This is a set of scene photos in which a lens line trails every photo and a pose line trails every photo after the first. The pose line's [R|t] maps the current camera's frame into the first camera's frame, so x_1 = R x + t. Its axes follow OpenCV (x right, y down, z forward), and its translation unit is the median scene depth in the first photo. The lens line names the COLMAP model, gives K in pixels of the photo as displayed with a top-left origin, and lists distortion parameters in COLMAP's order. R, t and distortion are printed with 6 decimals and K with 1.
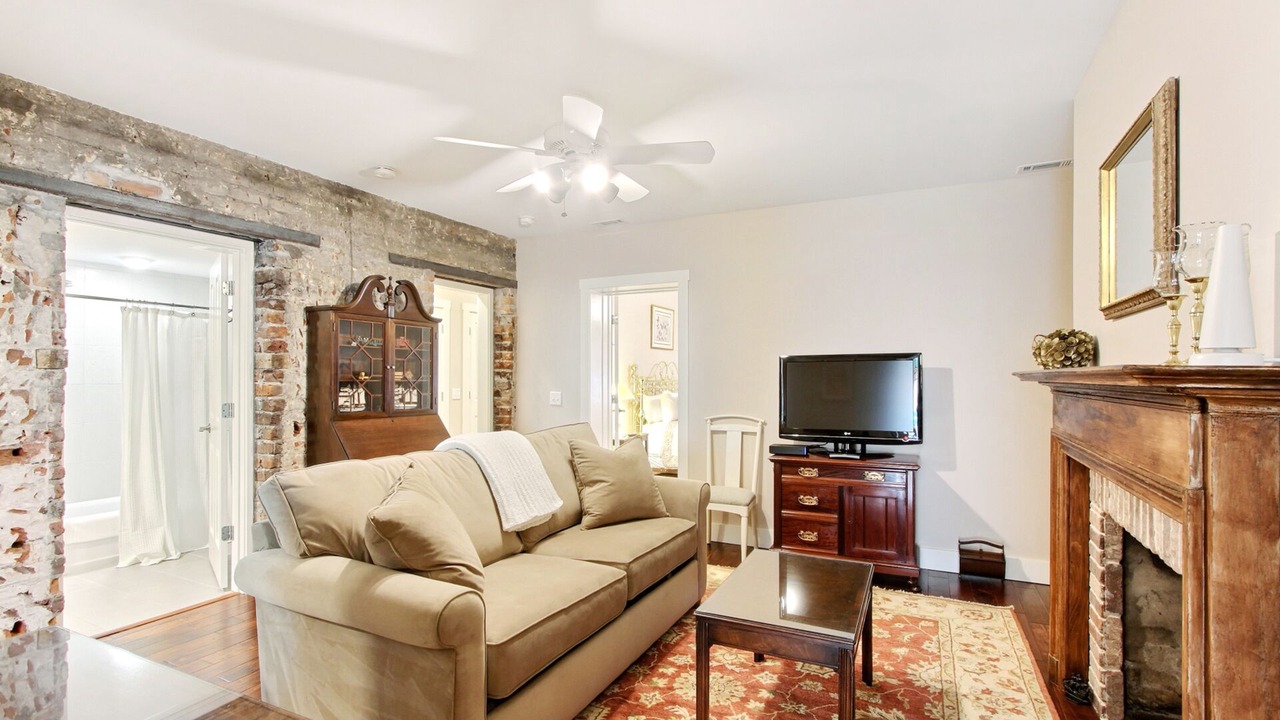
lens RADIAL K [[600.2, 0, 638.8], [0, 600.2, 371.5], [0, 0, 1]] dist [-0.010299, -0.000077]
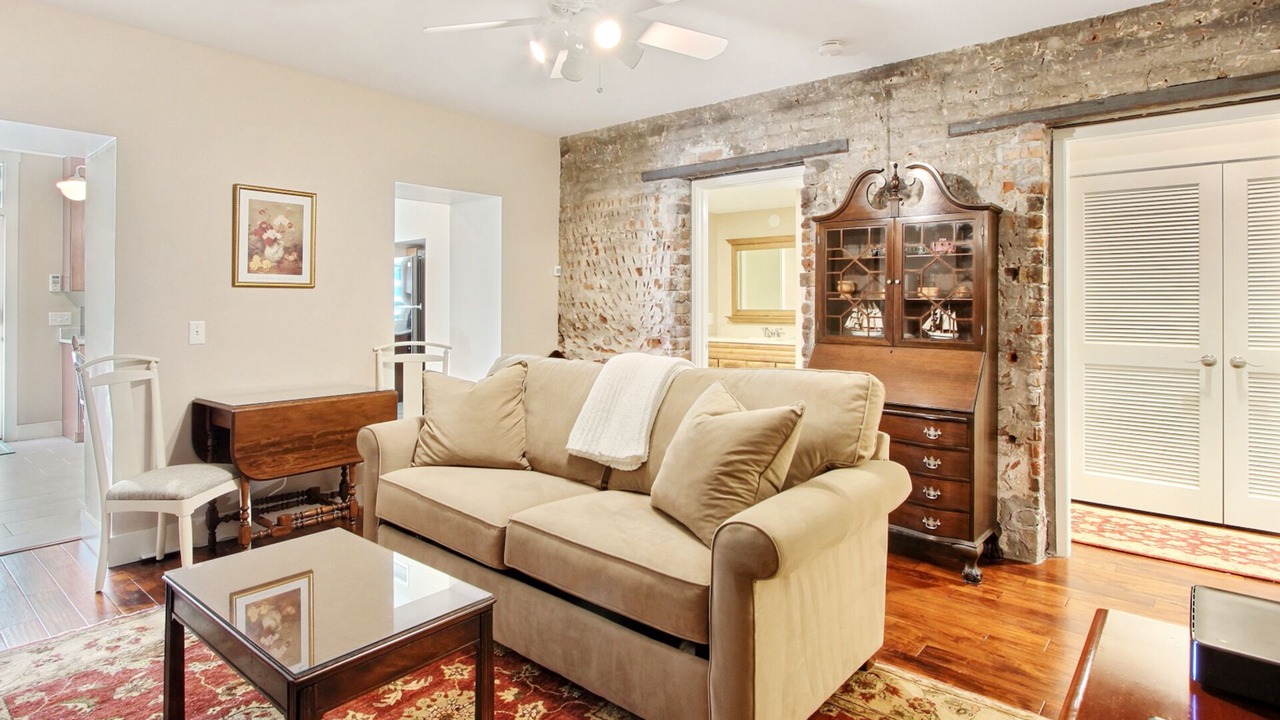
lens RADIAL K [[672.7, 0, 595.6], [0, 672.7, 294.6], [0, 0, 1]] dist [0.012096, 0.000191]
pose [[-0.266460, -0.009449, -0.963800, 0.558438], [0.004576, 0.999928, -0.011068, 0.017858], [0.963835, -0.007360, -0.266398, 0.926891]]
